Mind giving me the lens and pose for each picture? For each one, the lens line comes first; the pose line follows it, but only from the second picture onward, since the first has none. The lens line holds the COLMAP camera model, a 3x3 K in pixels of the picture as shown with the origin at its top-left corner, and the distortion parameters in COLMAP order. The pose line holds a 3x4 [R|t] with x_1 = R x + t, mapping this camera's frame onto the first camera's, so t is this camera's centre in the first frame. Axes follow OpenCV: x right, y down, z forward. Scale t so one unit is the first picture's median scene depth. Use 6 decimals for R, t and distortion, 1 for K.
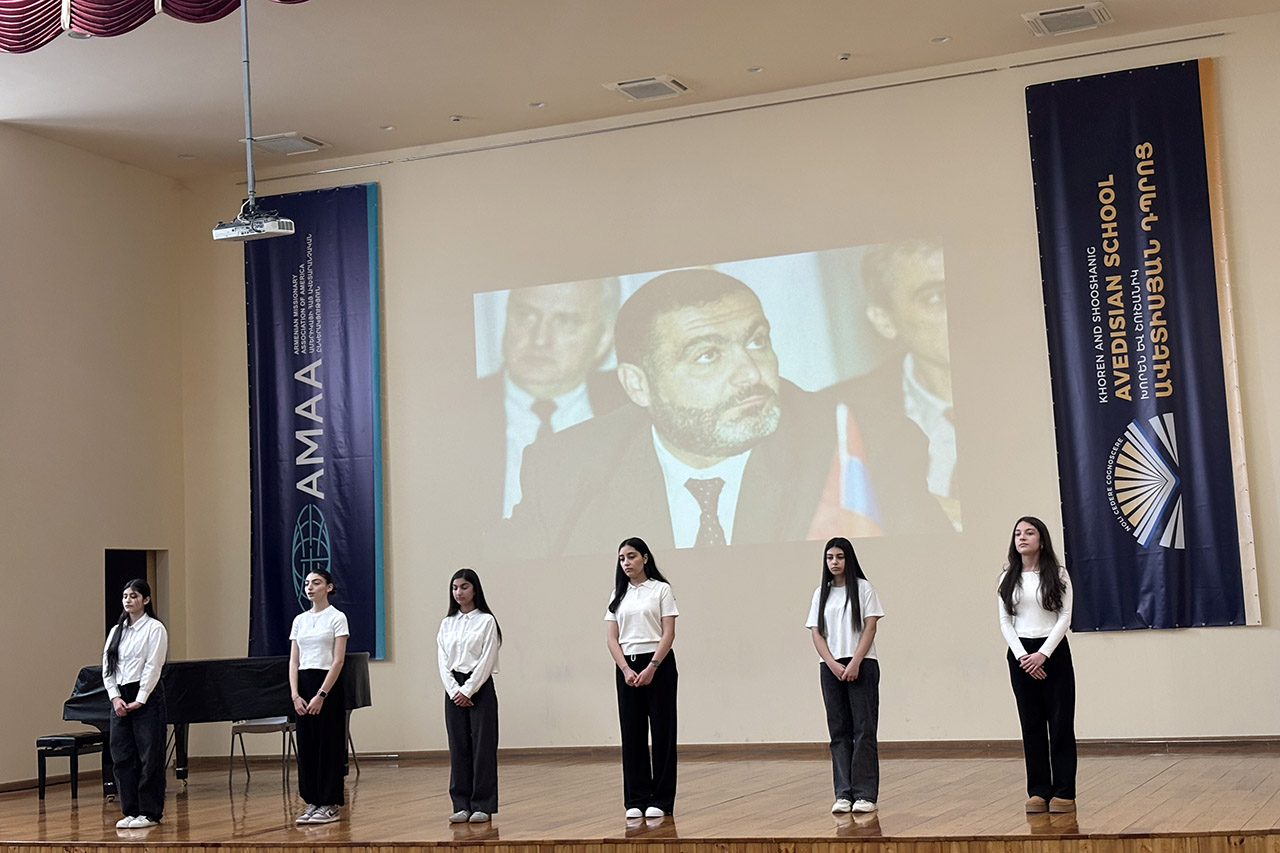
lens RADIAL K [[1993.6, 0, 641.8], [0, 1993.6, 416.7], [0, 0, 1]] dist [0.114371, 0.000000]
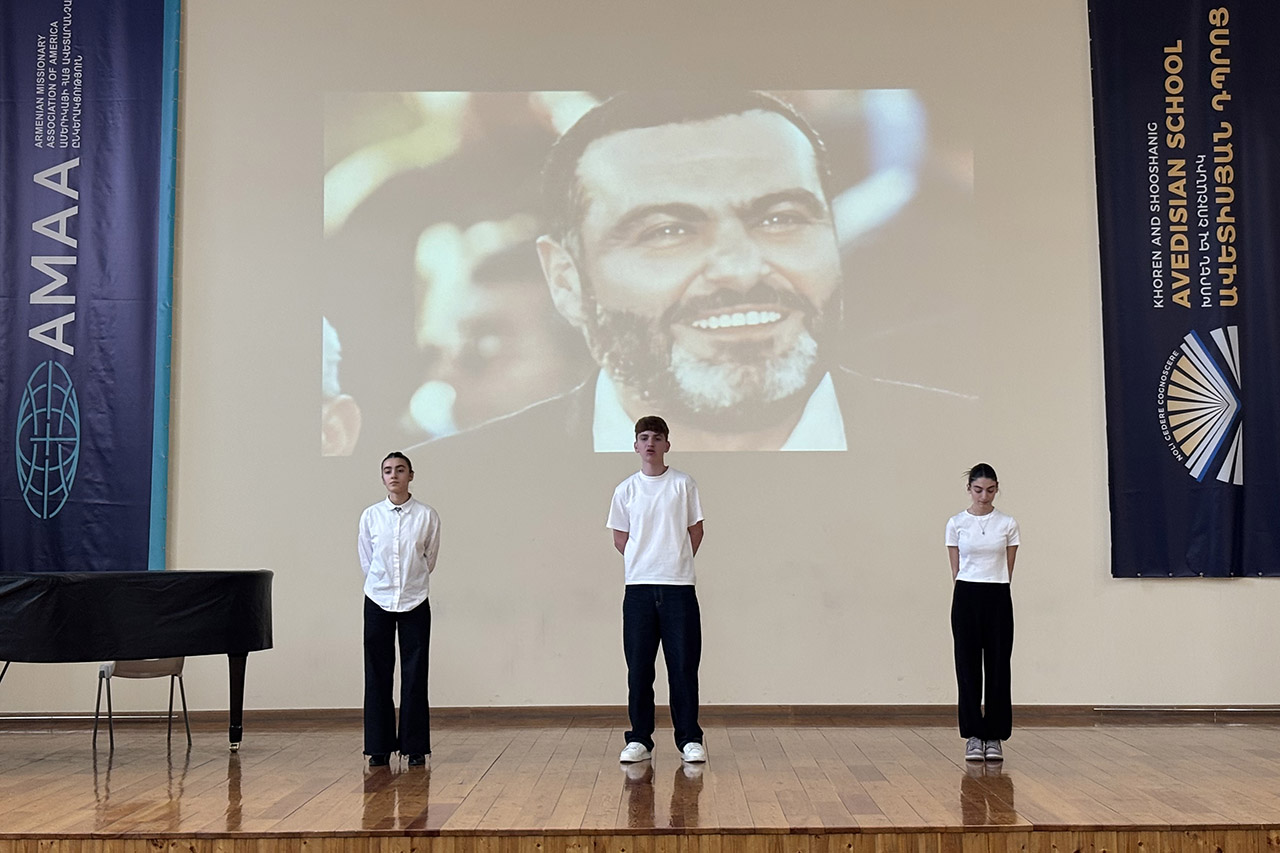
lens RADIAL K [[2371.6, 0, 682.4], [0, 2371.6, 326.9], [0, 0, 1]] dist [0.142598, 0.000000]
pose [[0.913712, 0.078409, 0.398725, -0.352345], [-0.078051, 0.996802, -0.017159, 0.033912], [-0.398795, -0.015443, 0.916910, 0.158646]]
